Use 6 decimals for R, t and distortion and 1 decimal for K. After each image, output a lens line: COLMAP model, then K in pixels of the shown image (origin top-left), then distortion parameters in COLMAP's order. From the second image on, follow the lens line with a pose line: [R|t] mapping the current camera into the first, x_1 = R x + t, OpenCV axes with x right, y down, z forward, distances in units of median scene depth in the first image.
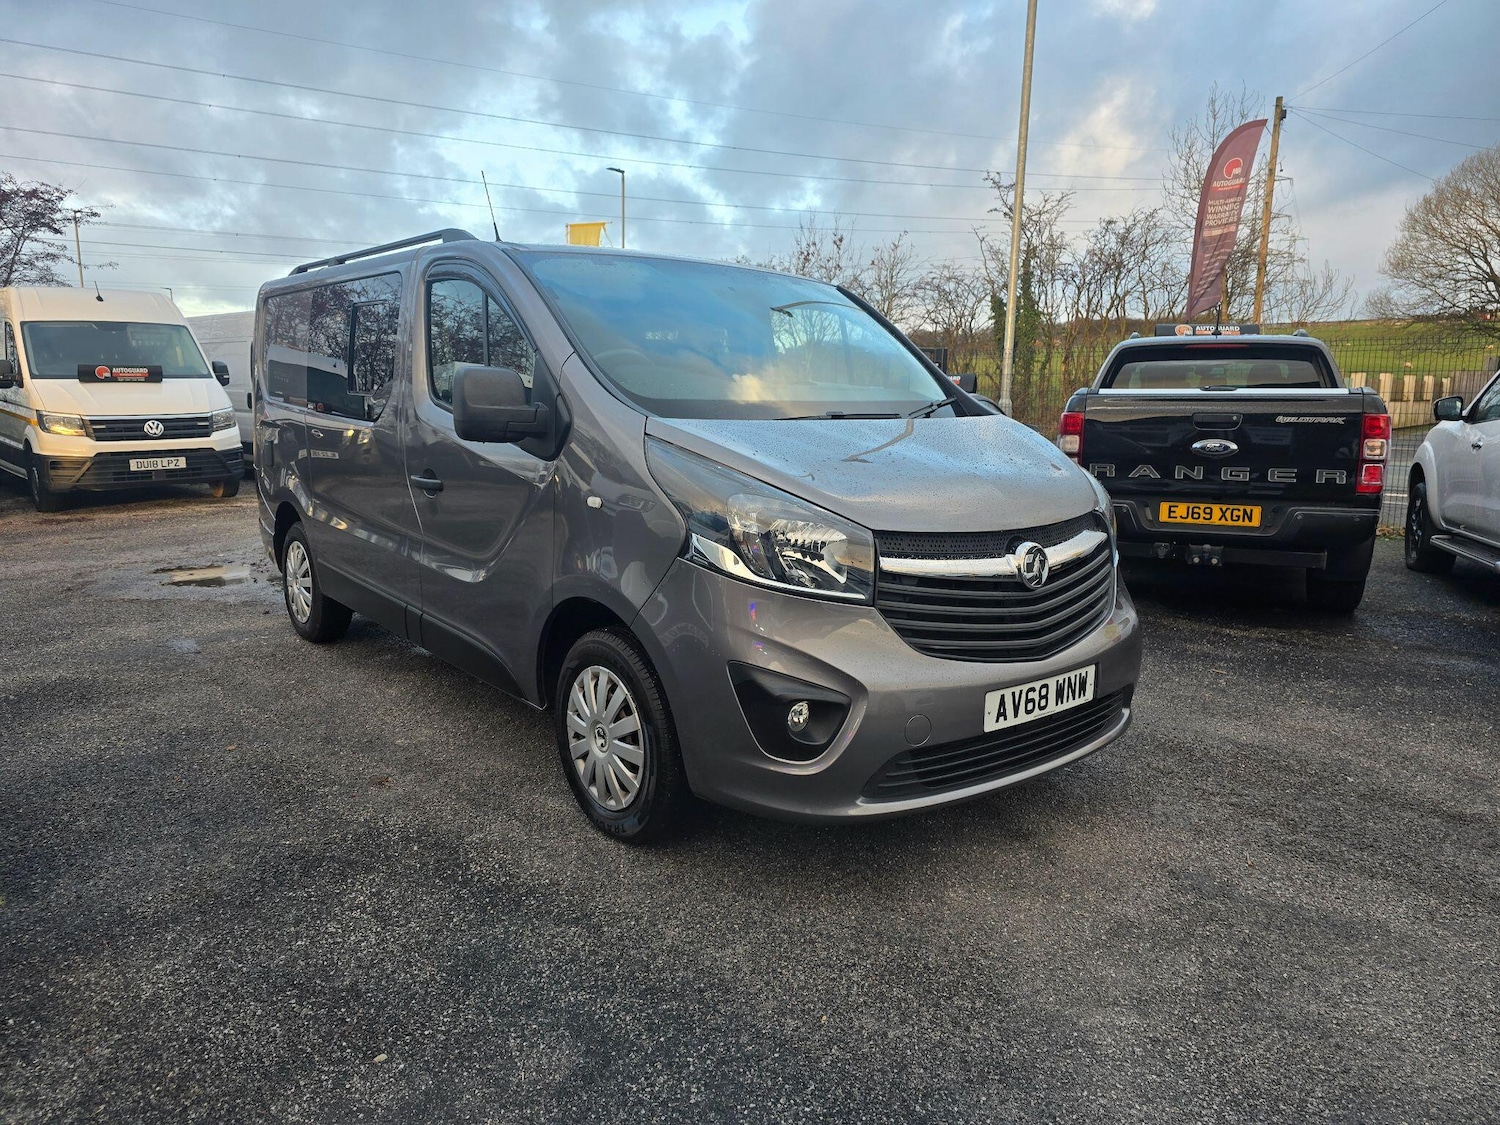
lens RADIAL K [[1001.0, 0, 733.1], [0, 1001.0, 557.9], [0, 0, 1]] dist [0.039415, -0.030384]
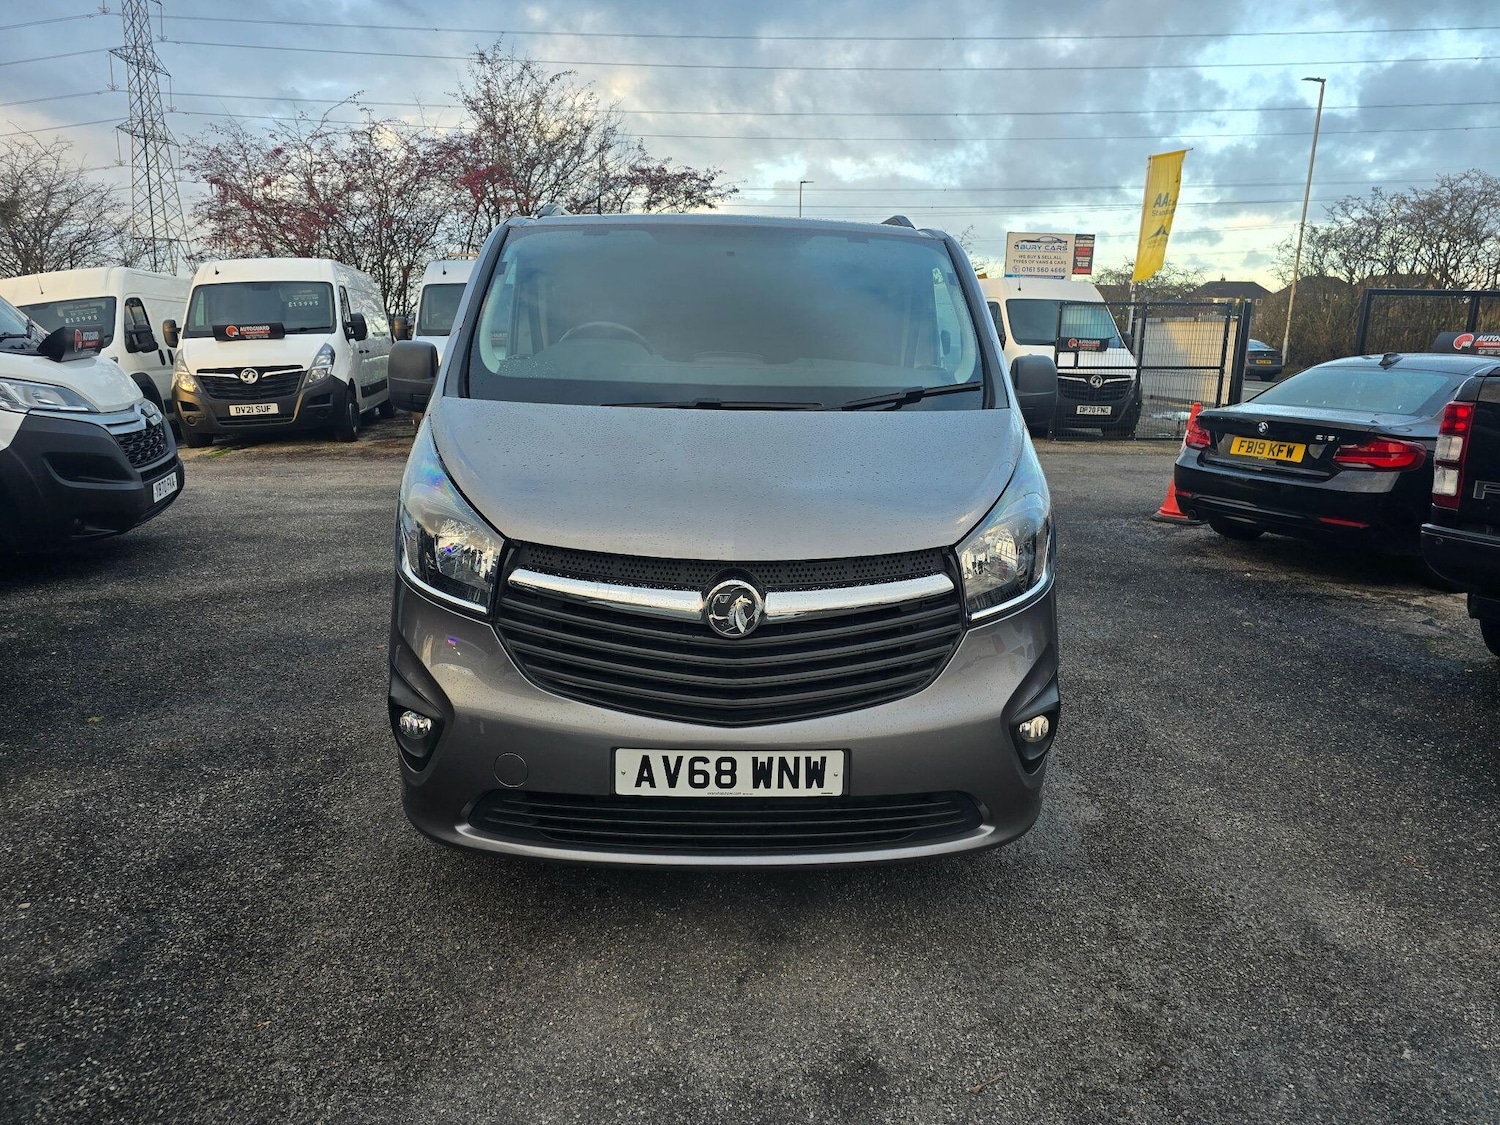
lens RADIAL K [[1013.6, 0, 750.0], [0, 1013.6, 562.5], [0, 0, 1]] dist [0.046887, -0.034951]
pose [[0.804167, 0.137797, -0.578210, 0.527341], [-0.106845, 0.990424, 0.087436, -0.068448], [0.584722, -0.008534, 0.811189, 0.245817]]
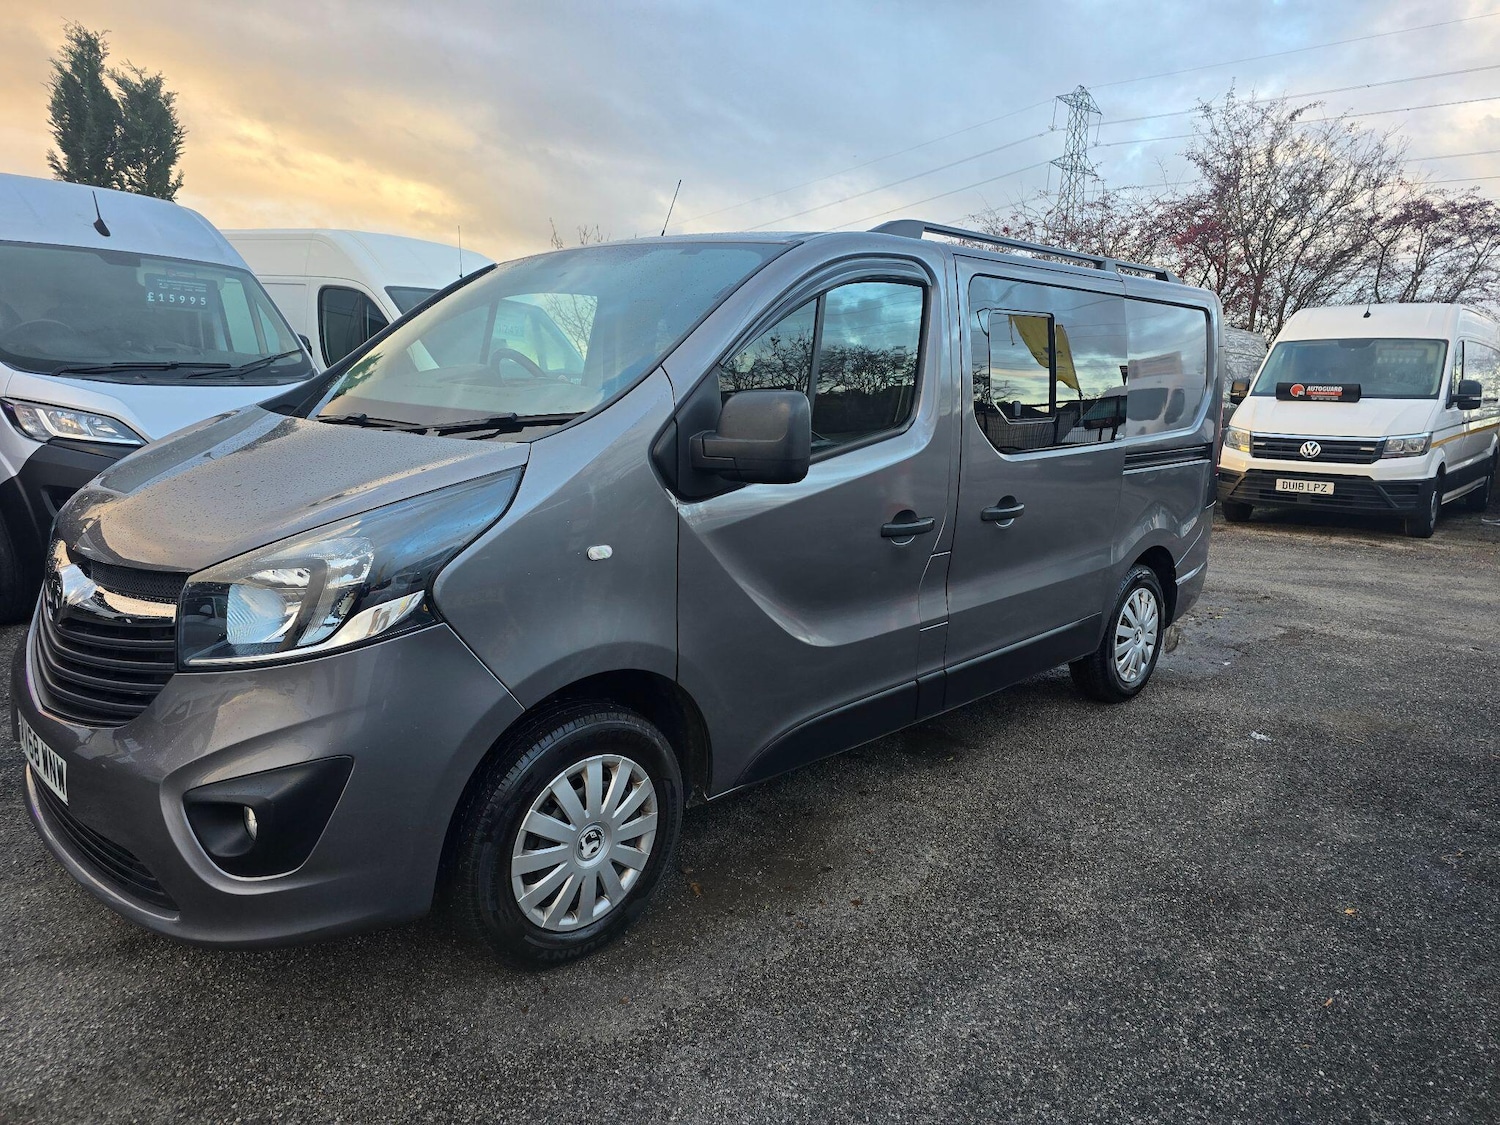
lens RADIAL K [[994.7, 0, 750.6], [0, 994.7, 542.4], [0, 0, 1]] dist [0.040408, -0.028628]
pose [[0.128090, 0.159561, -0.978843, 0.805604], [-0.197072, 0.971386, 0.132557, -0.176442], [0.971985, 0.175923, 0.155870, 0.974705]]
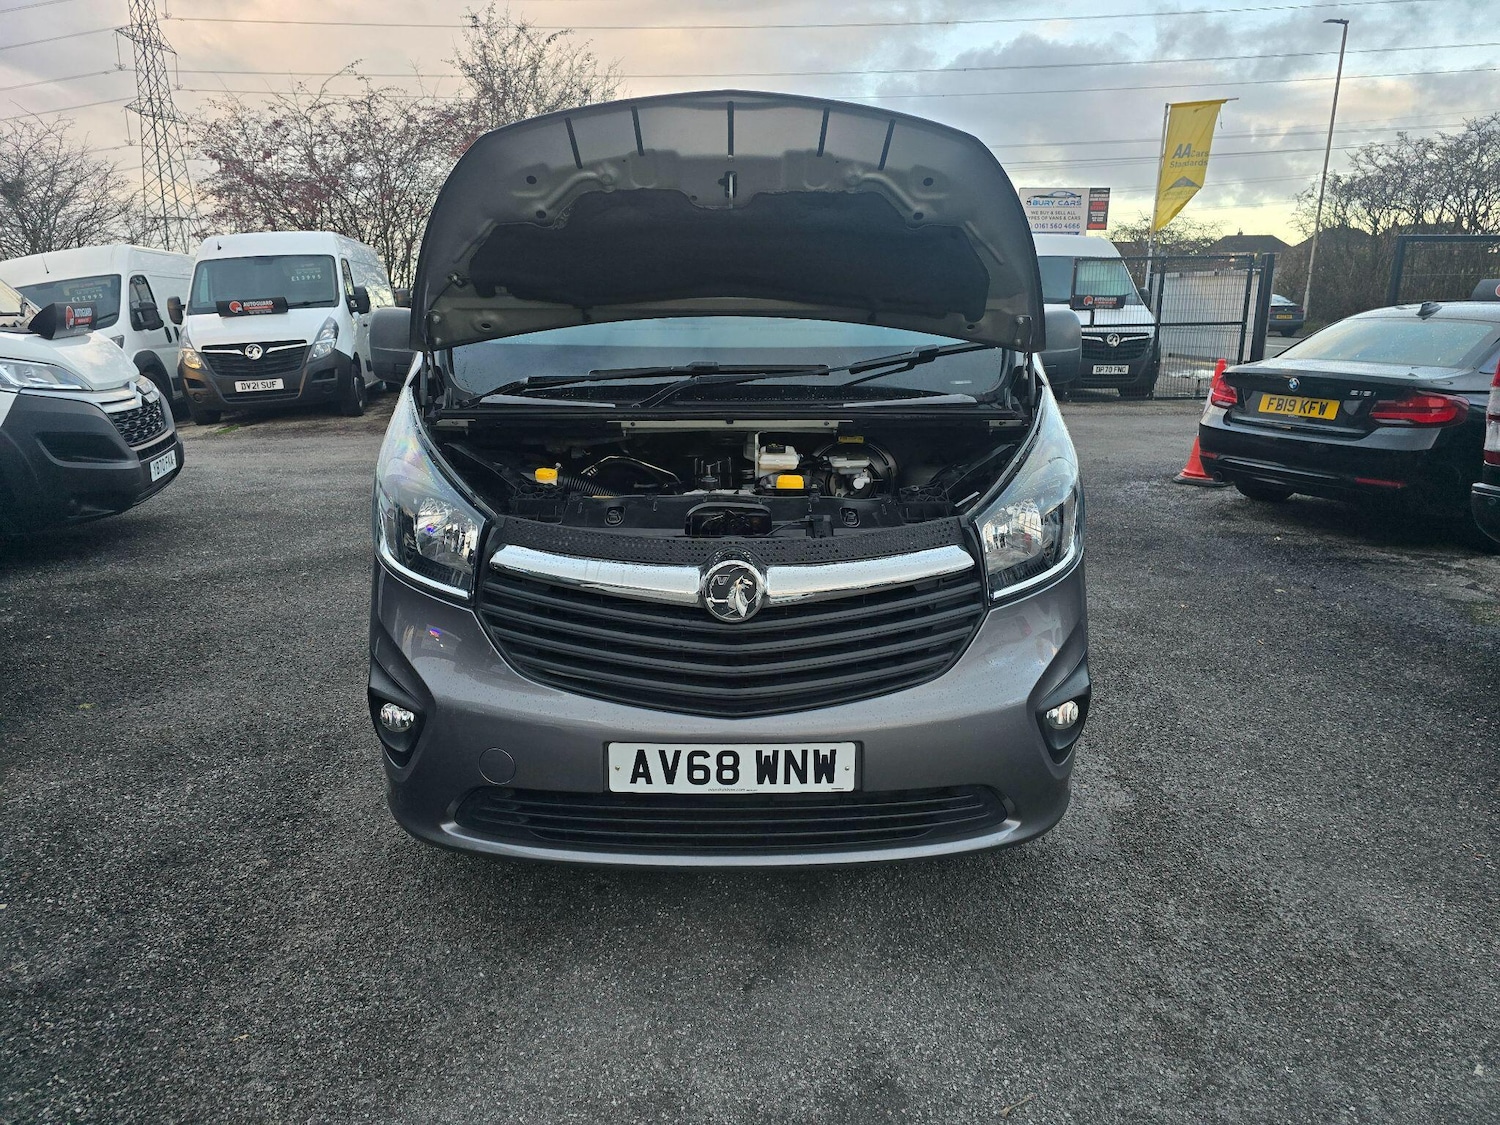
lens RADIAL K [[1001.0, 0, 733.1], [0, 1001.0, 557.9], [0, 0, 1]] dist [0.039415, -0.030384]
pose [[0.789546, 0.143304, -0.596725, 0.500974], [-0.089829, 0.988868, 0.118622, -0.069893], [0.607081, -0.040054, 0.793630, 0.291151]]
